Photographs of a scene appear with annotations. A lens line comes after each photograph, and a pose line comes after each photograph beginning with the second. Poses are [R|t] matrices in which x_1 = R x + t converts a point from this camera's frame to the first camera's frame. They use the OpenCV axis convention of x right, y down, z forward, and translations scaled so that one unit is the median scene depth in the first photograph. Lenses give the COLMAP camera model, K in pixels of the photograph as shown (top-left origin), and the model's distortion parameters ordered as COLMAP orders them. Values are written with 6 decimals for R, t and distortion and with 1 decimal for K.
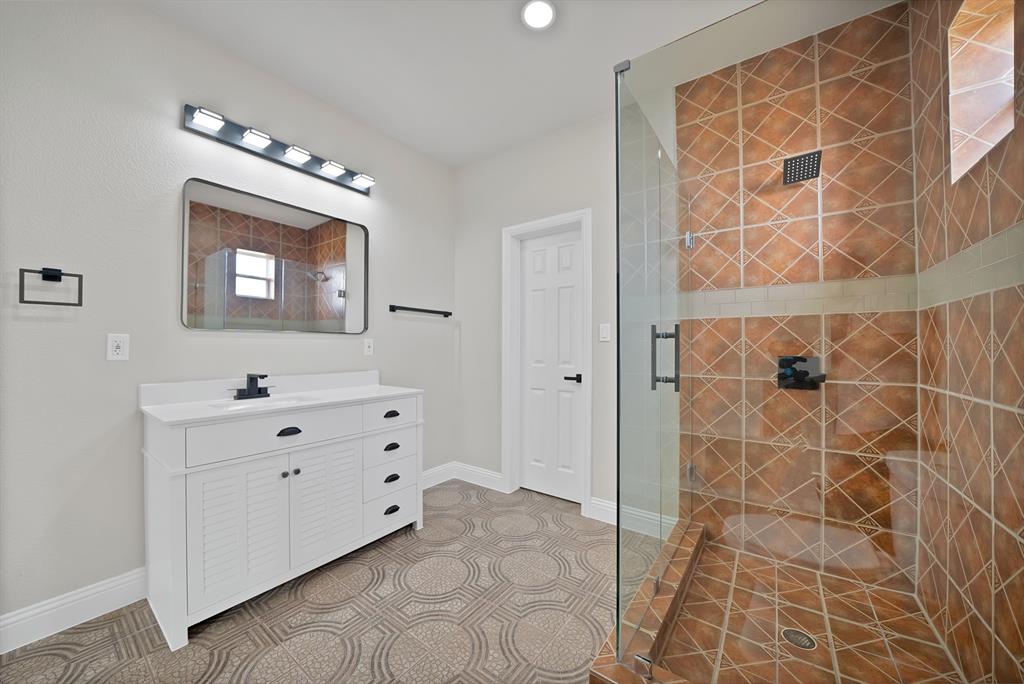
lens RADIAL K [[367.3, 0, 514.9], [0, 367.3, 343.2], [0, 0, 1]] dist [-0.023852, 0.000412]
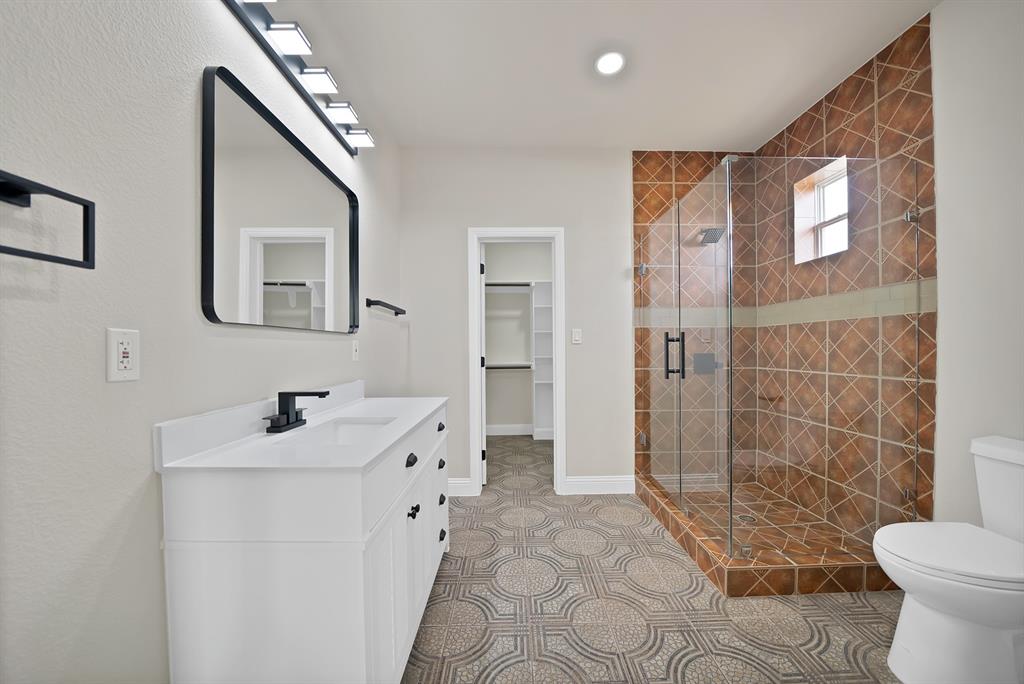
lens RADIAL K [[367.3, 0, 516.6], [0, 367.3, 351.7], [0, 0, 1]] dist [-0.023852, 0.000412]
pose [[0.795509, -0.012064, 0.605821, -0.810812], [0.001118, 0.999829, 0.018441, -0.001871], [-0.605940, -0.013992, 0.795387, 0.218139]]
